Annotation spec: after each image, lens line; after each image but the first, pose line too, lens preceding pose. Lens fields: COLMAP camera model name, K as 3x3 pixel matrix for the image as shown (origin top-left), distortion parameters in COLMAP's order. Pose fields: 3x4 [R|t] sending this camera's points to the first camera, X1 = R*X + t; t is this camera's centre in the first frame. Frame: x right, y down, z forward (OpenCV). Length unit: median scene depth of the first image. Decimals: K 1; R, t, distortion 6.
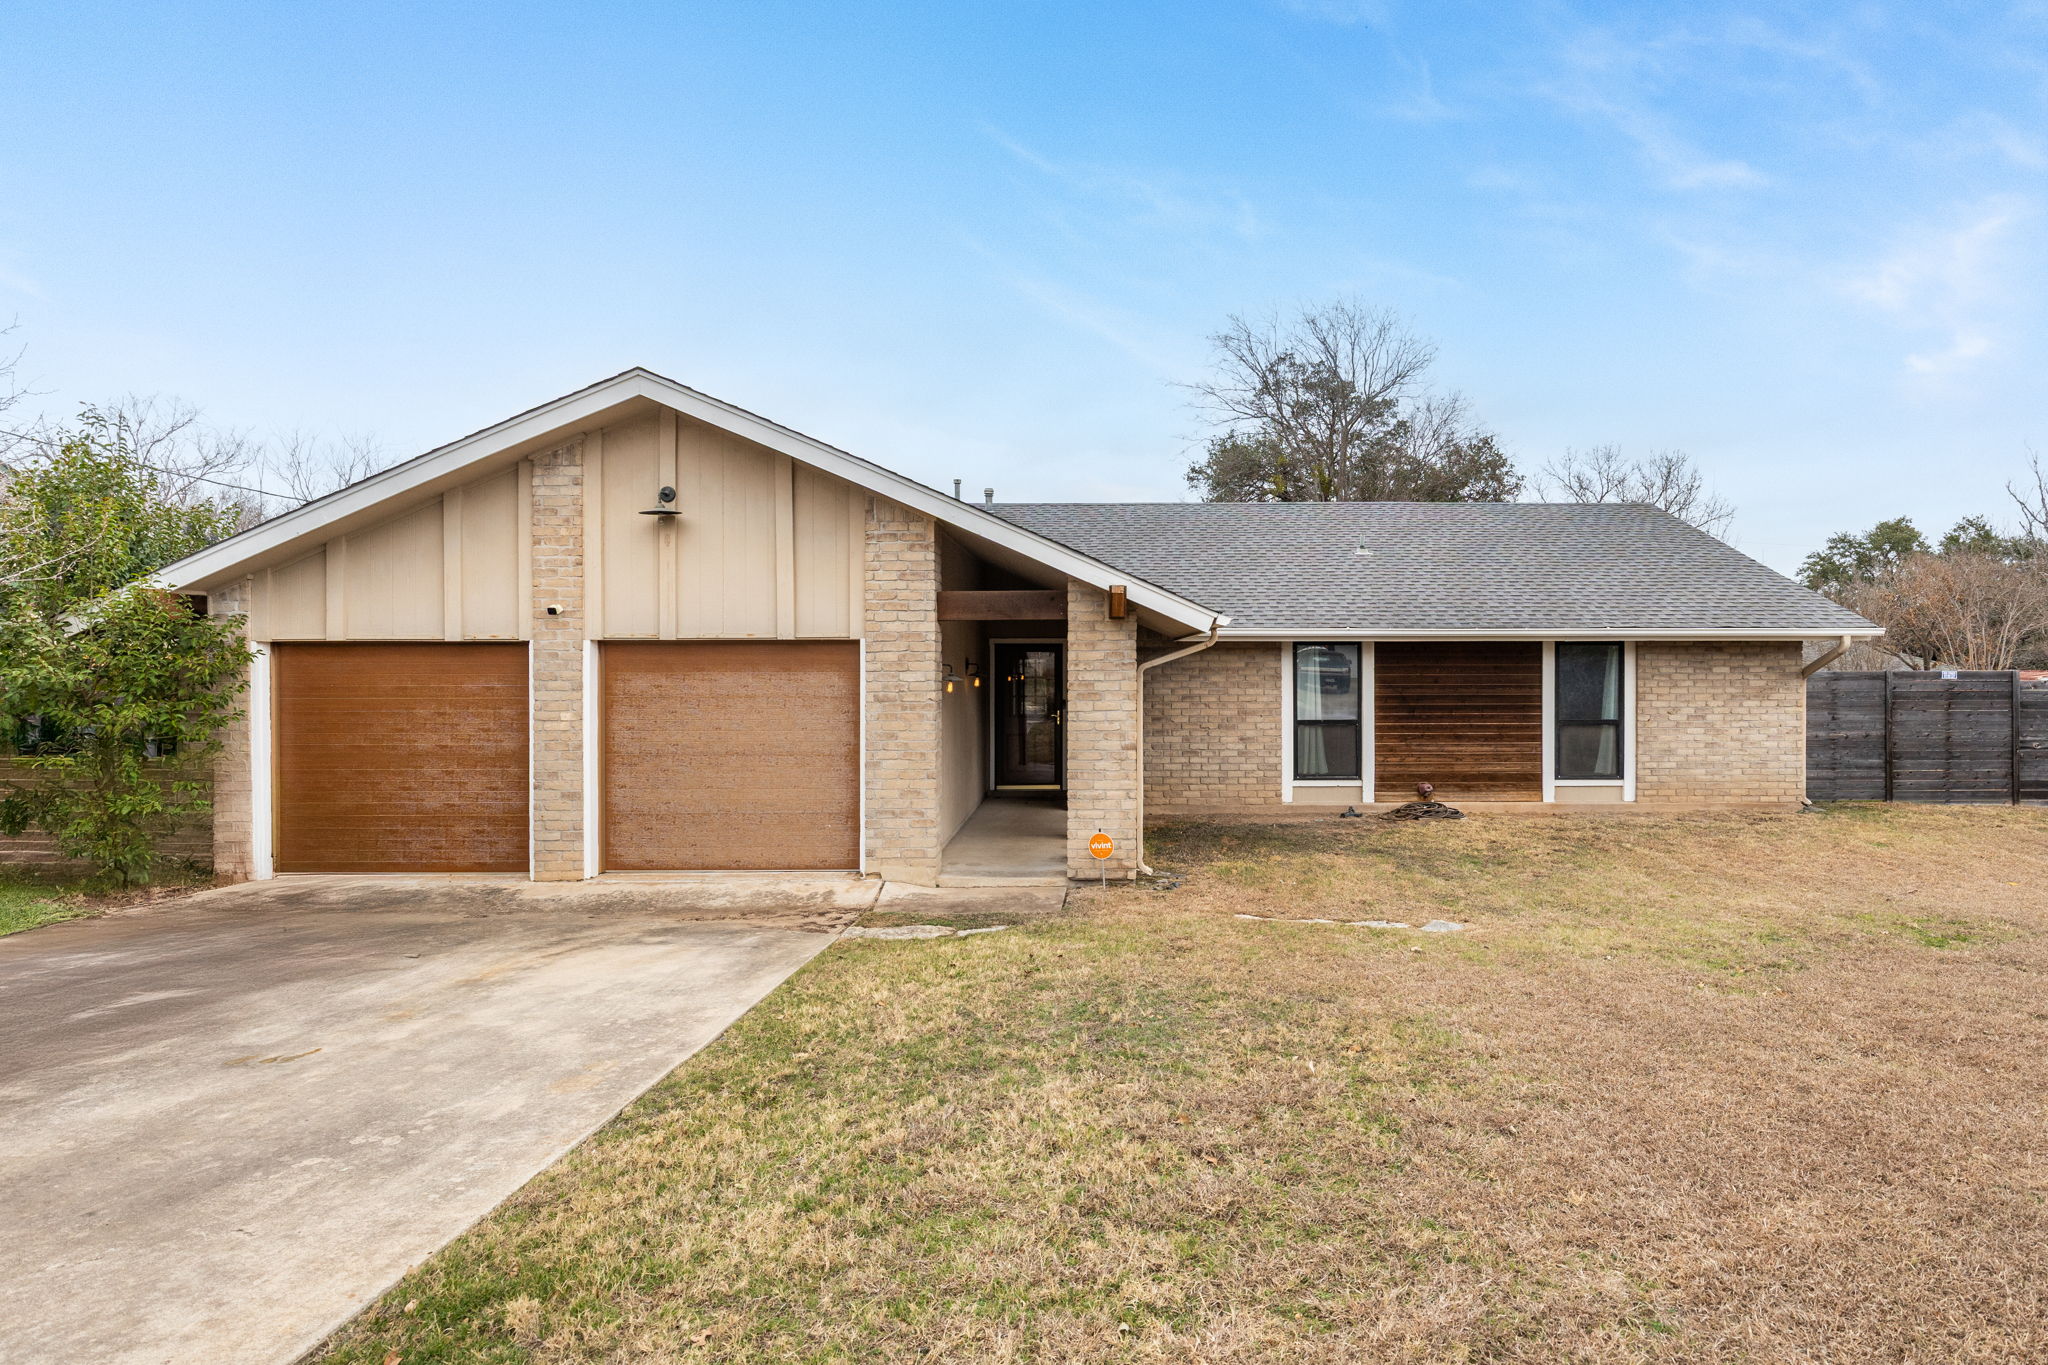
lens RADIAL K [[916.5, 0, 1043.2], [0, 916.5, 666.4], [0, 0, 1]] dist [0.007423, -0.001492]
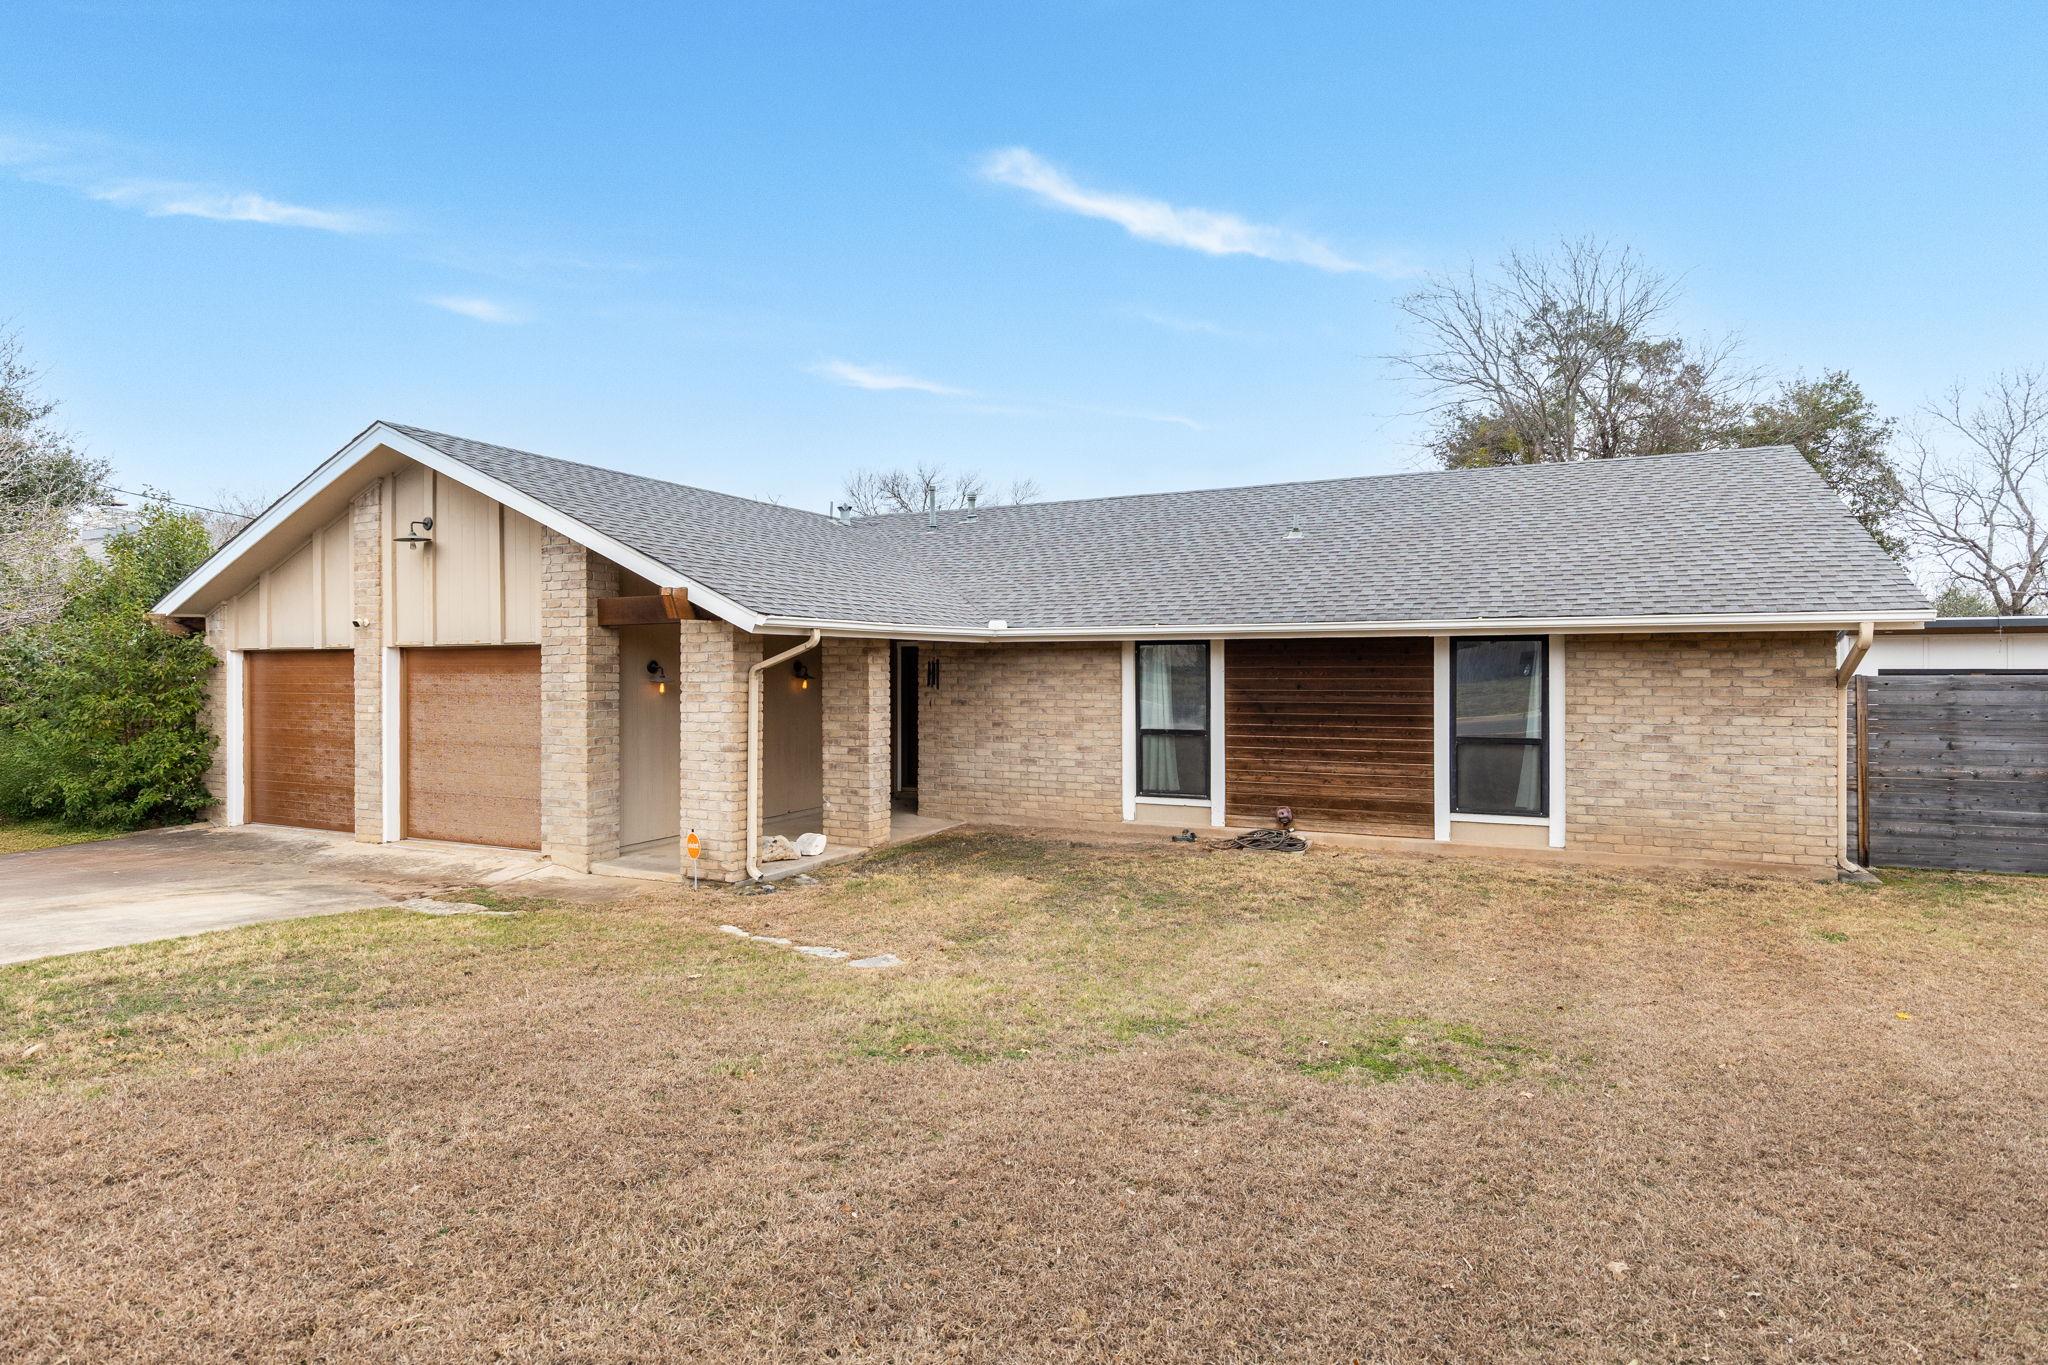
lens RADIAL K [[916.5, 0, 1124.8], [0, 916.5, 666.6], [0, 0, 1]] dist [0.007423, -0.001492]
pose [[0.923953, -0.001866, -0.382500, 0.610286], [-0.000176, 0.999986, -0.005306, 0.002491], [0.382505, 0.004970, 0.923940, 0.169673]]
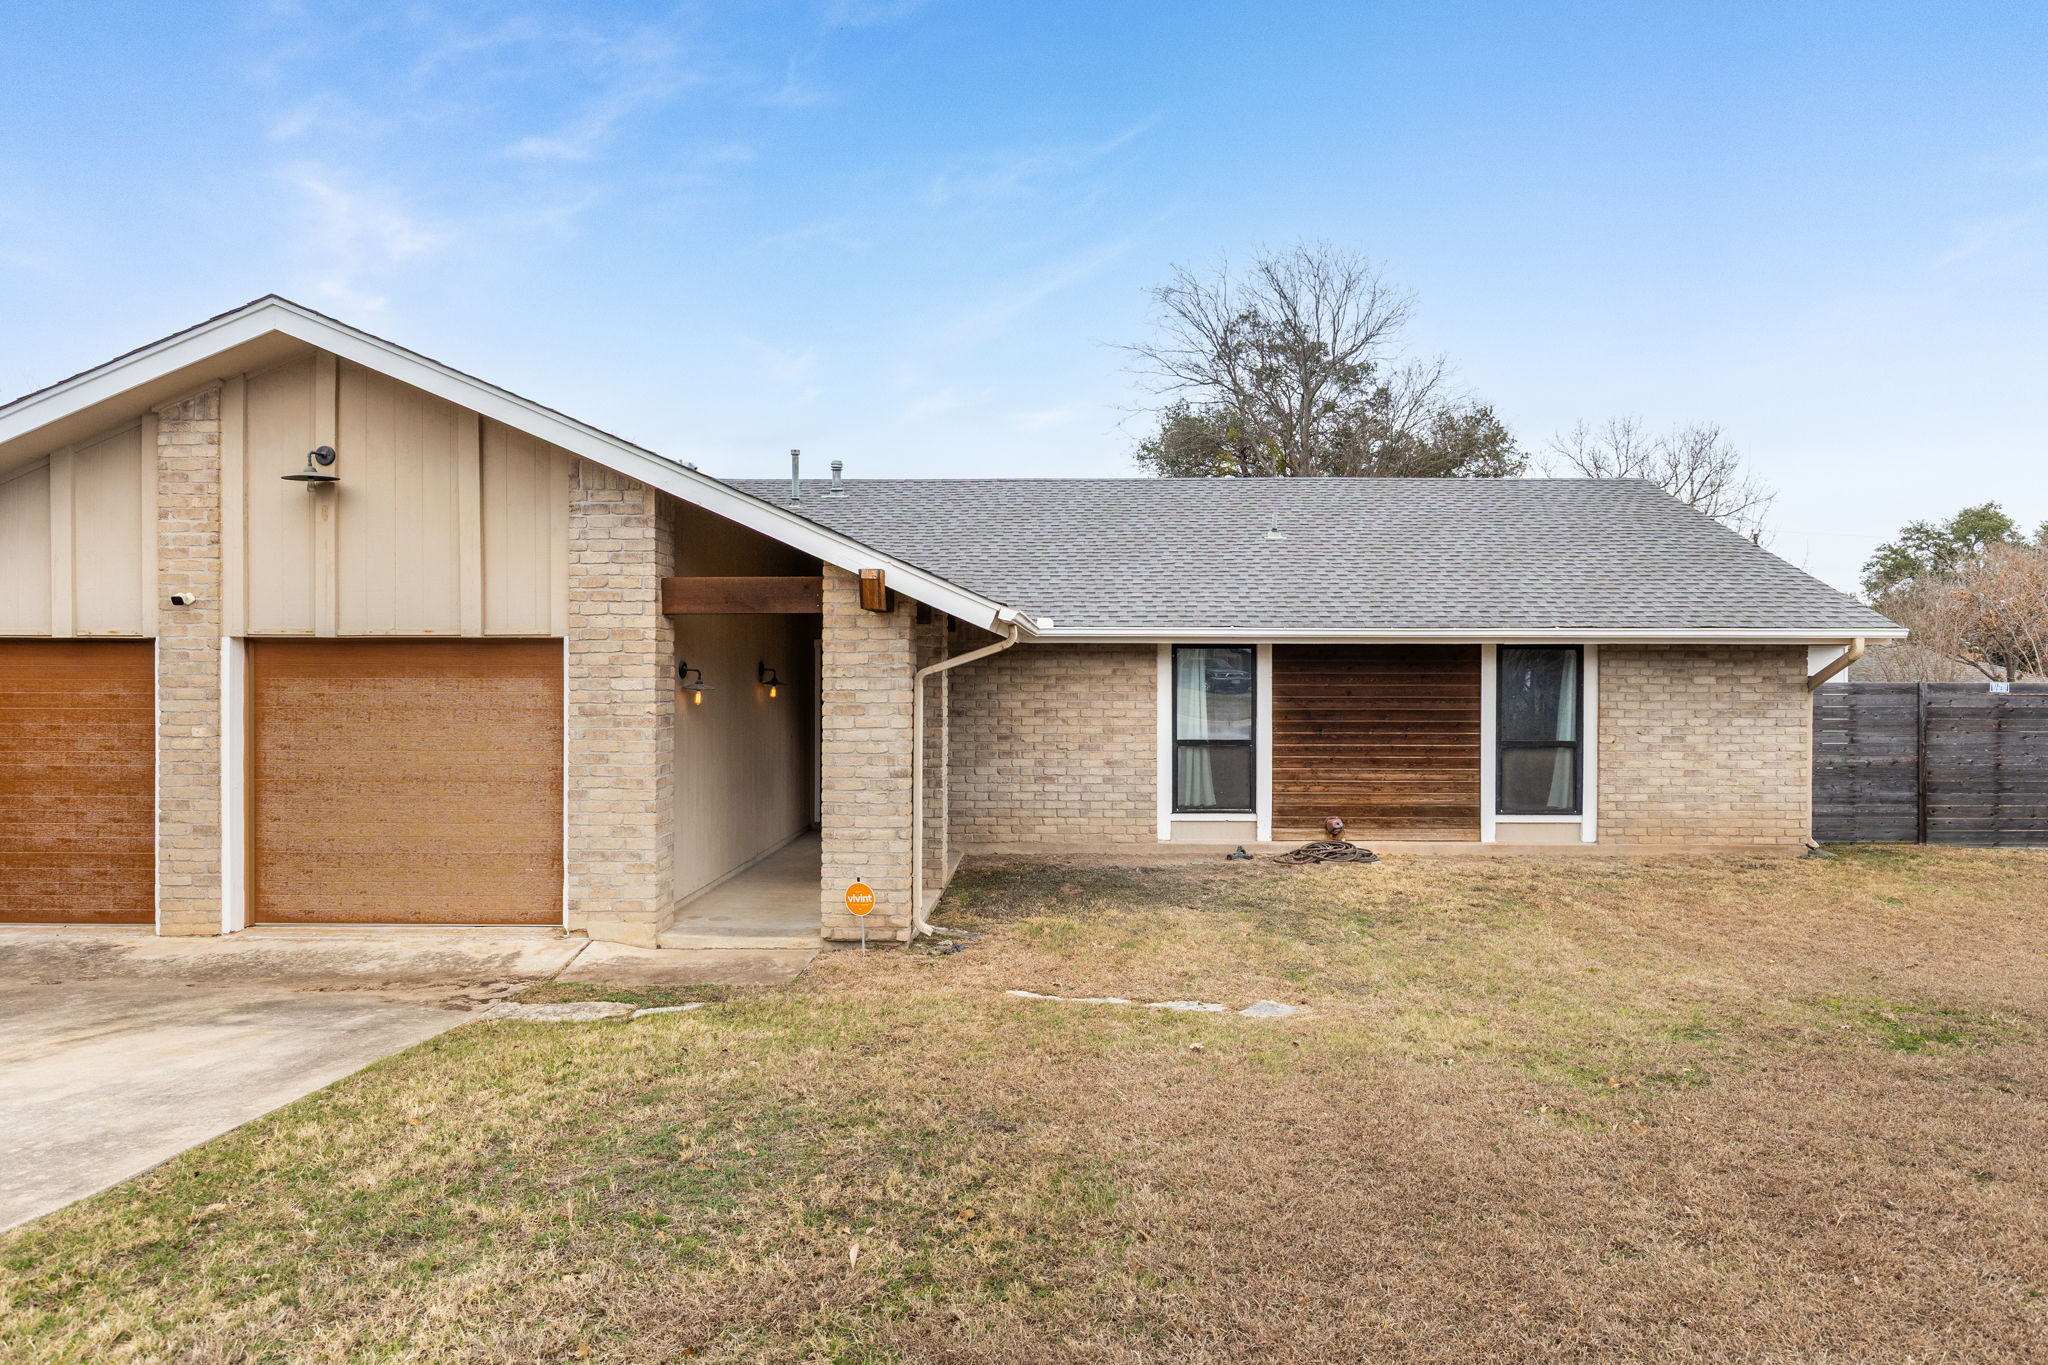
lens RADIAL K [[1029.8, 0, 991.4], [0, 1029.8, 677.7], [0, 0, 1]] dist [0.004273, 0.000837]
pose [[0.999632, 0.003669, -0.026861, 0.137283], [-0.003604, 0.999990, 0.002469, 0.001532], [0.026870, -0.002372, 0.999636, 0.078262]]
